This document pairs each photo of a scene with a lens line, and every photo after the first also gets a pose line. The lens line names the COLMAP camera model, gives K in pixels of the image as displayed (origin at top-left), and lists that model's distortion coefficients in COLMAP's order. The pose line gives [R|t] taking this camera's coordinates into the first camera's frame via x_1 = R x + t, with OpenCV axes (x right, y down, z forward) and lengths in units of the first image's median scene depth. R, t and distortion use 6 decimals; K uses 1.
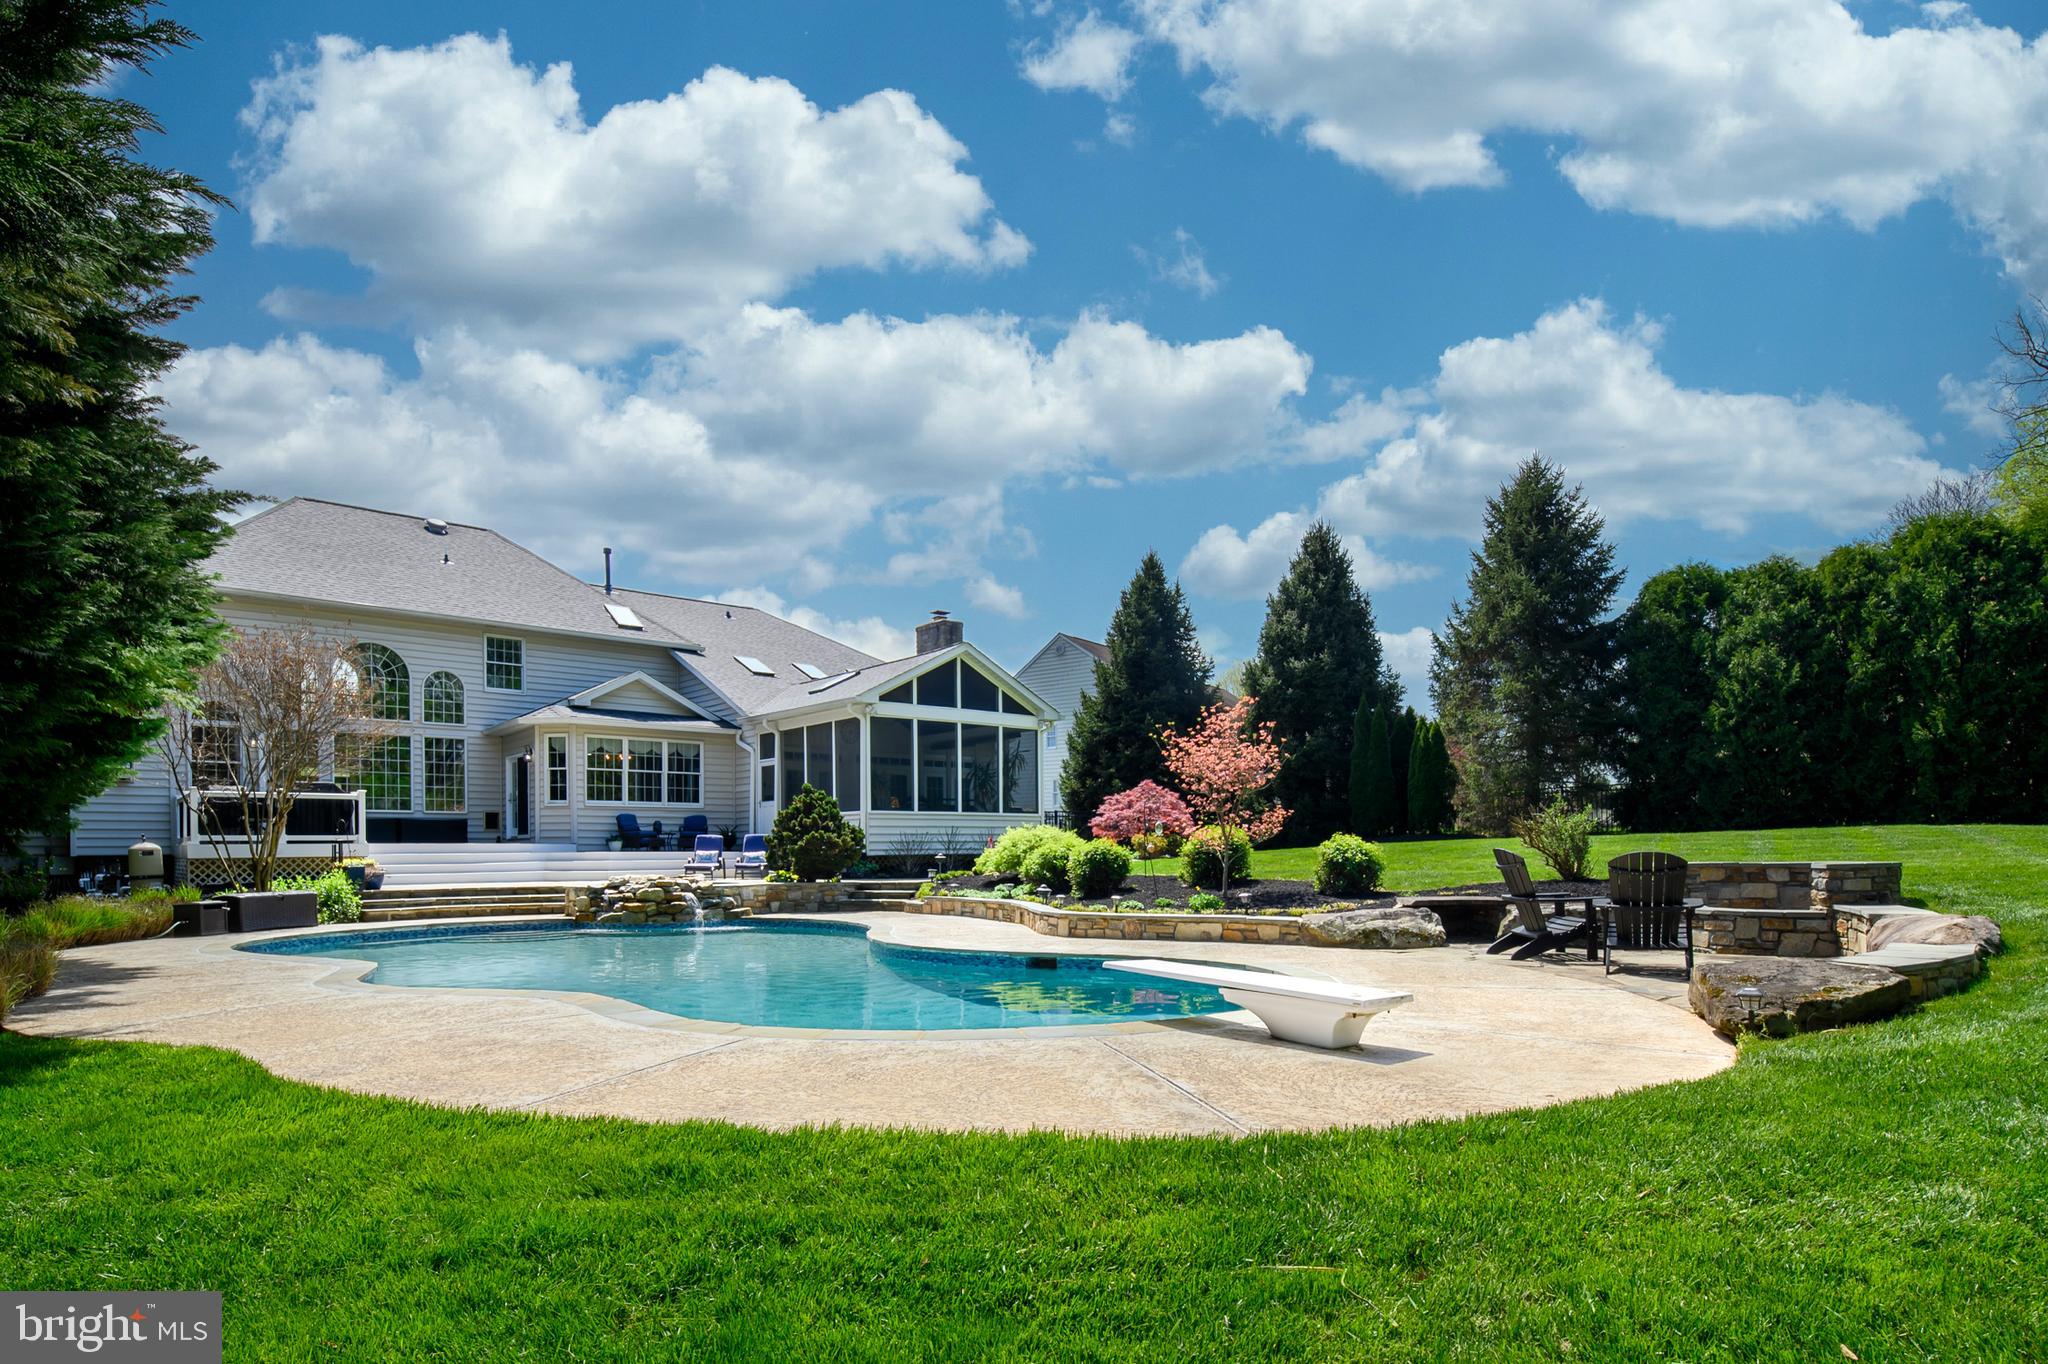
lens RADIAL K [[1105.2, 0, 1022.6], [0, 1105.2, 818.4], [0, 0, 1]] dist [-0.003117, -0.001418]
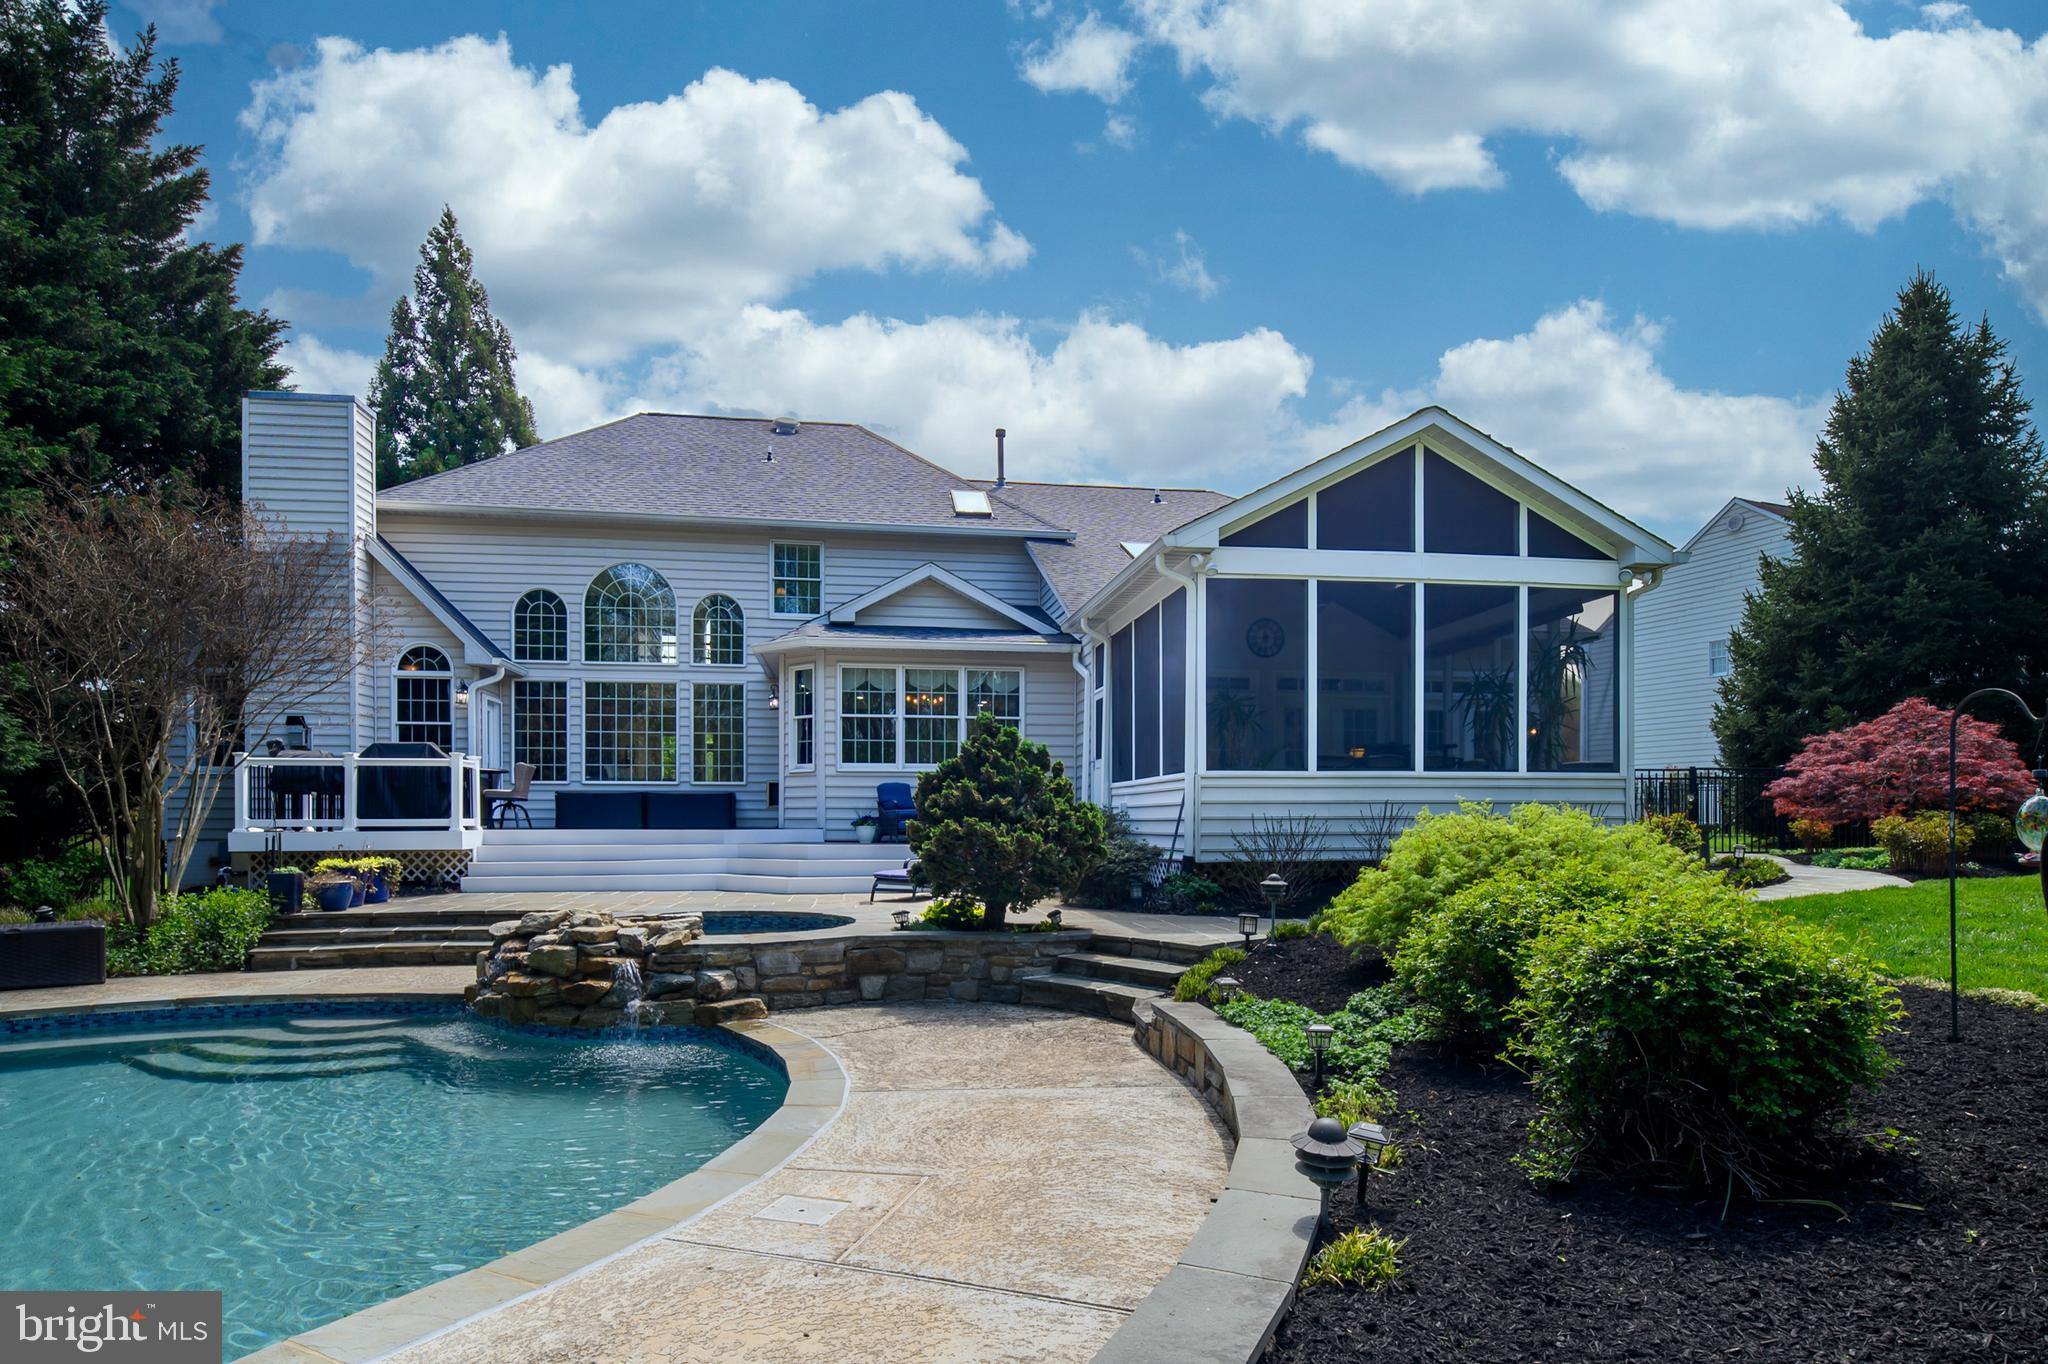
lens RADIAL K [[1105.2, 0, 1022.6], [0, 1105.2, 818.4], [0, 0, 1]] dist [-0.003117, -0.001418]
pose [[0.849624, 0.005234, -0.527363, 0.045762], [0.010230, 0.999599, 0.026402, 0.000393], [0.527289, -0.027827, 0.849230, 0.478998]]
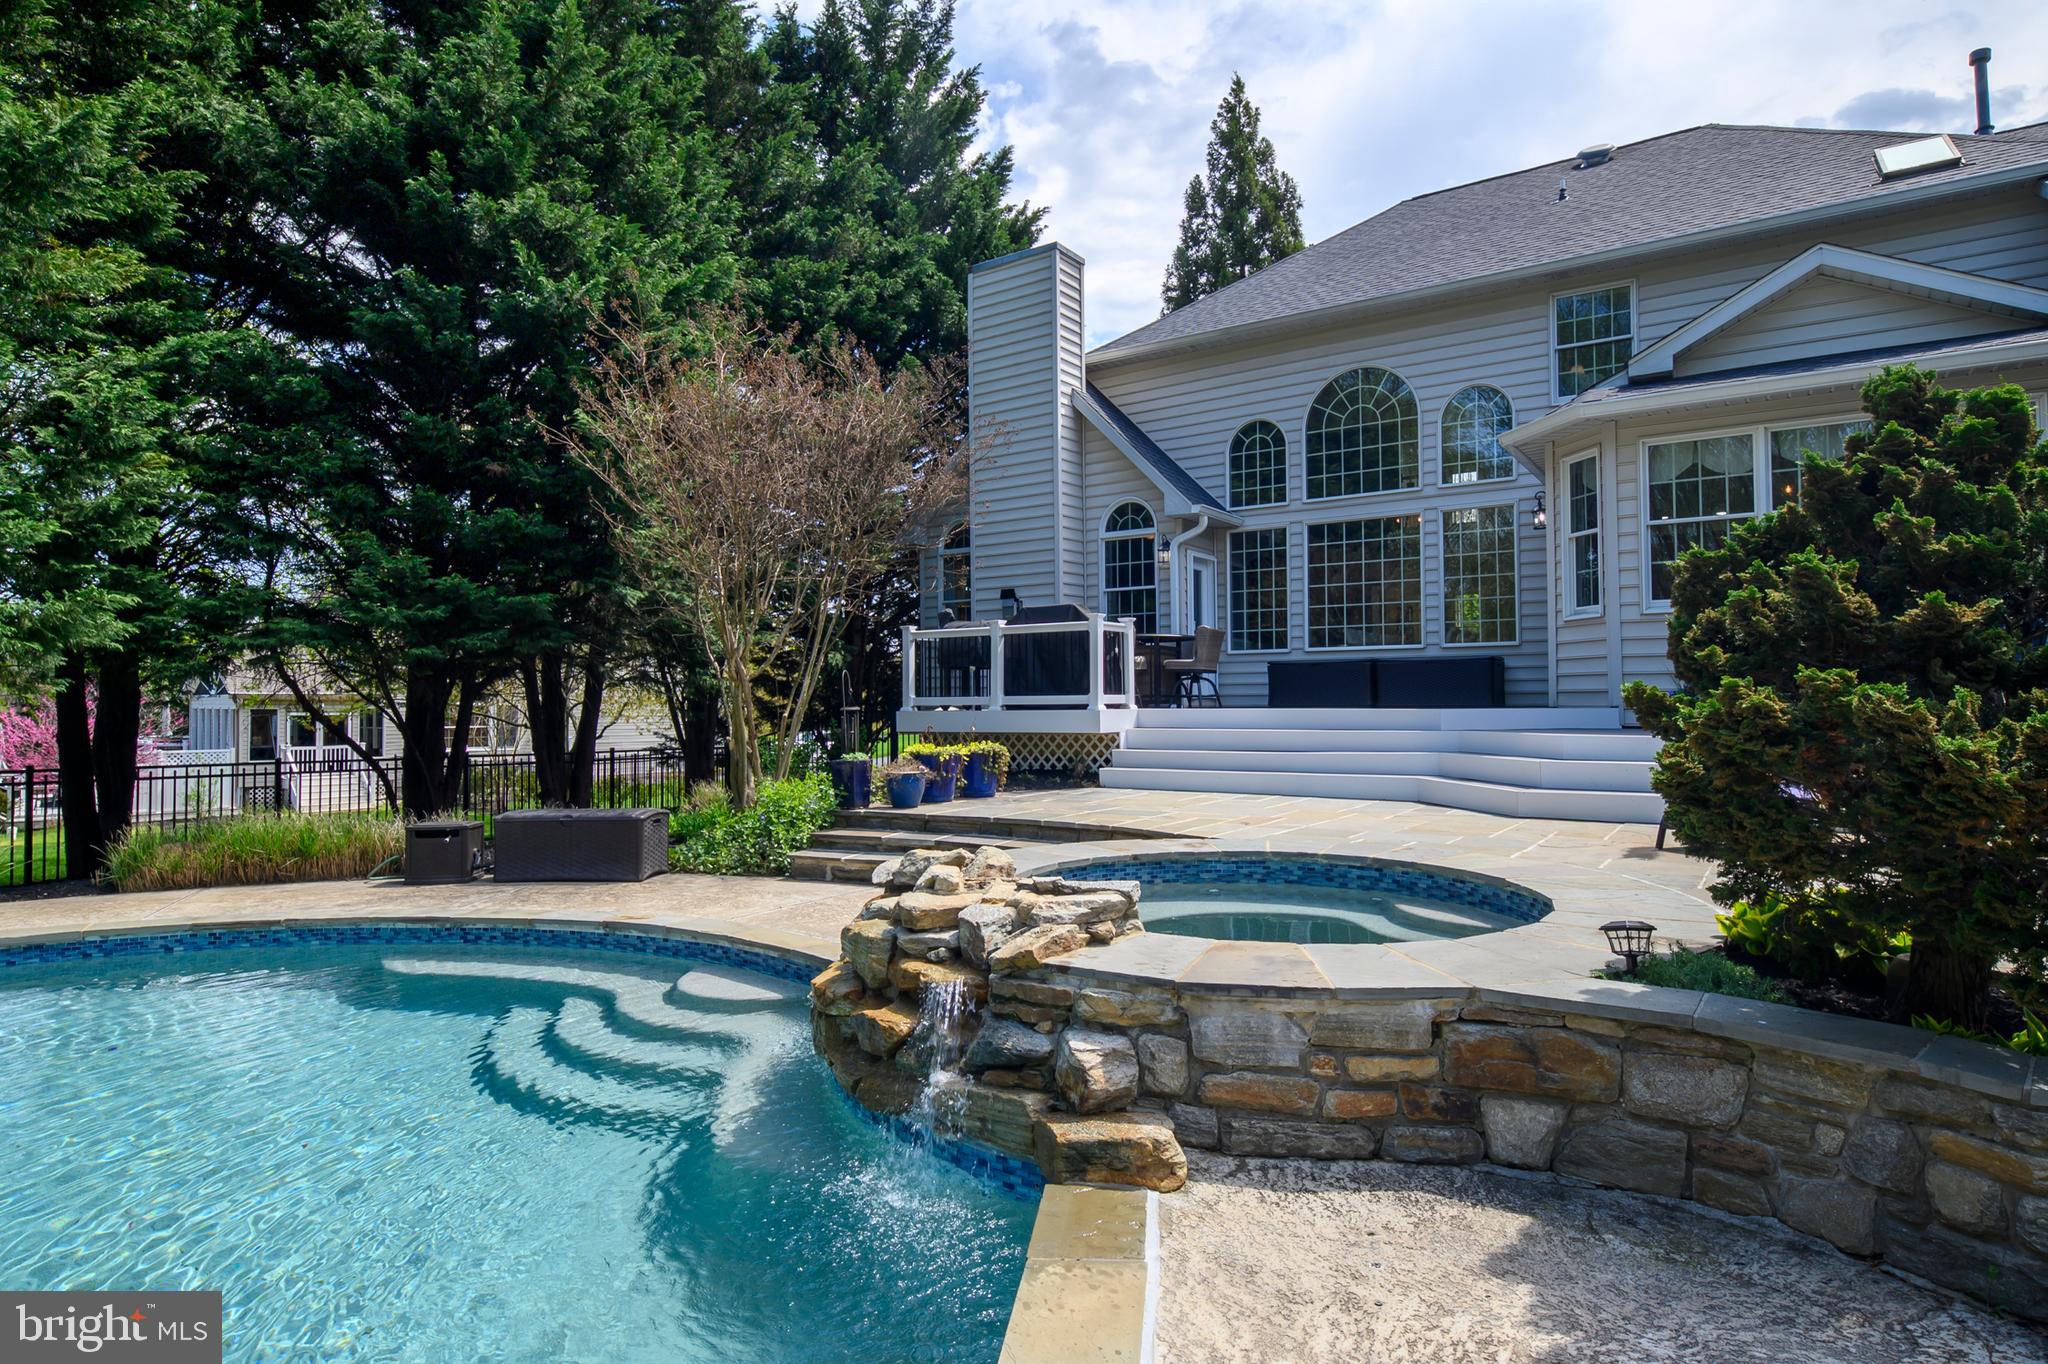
lens RADIAL K [[1107.4, 0, 1017.2], [0, 1107.4, 672.5], [0, 0, 1]] dist [0.004391, -0.009696]
pose [[0.259434, -0.020499, -0.965543, -0.059536], [0.031963, 0.999409, -0.012630, 0.007677], [0.965232, -0.027585, 0.259936, 0.647911]]
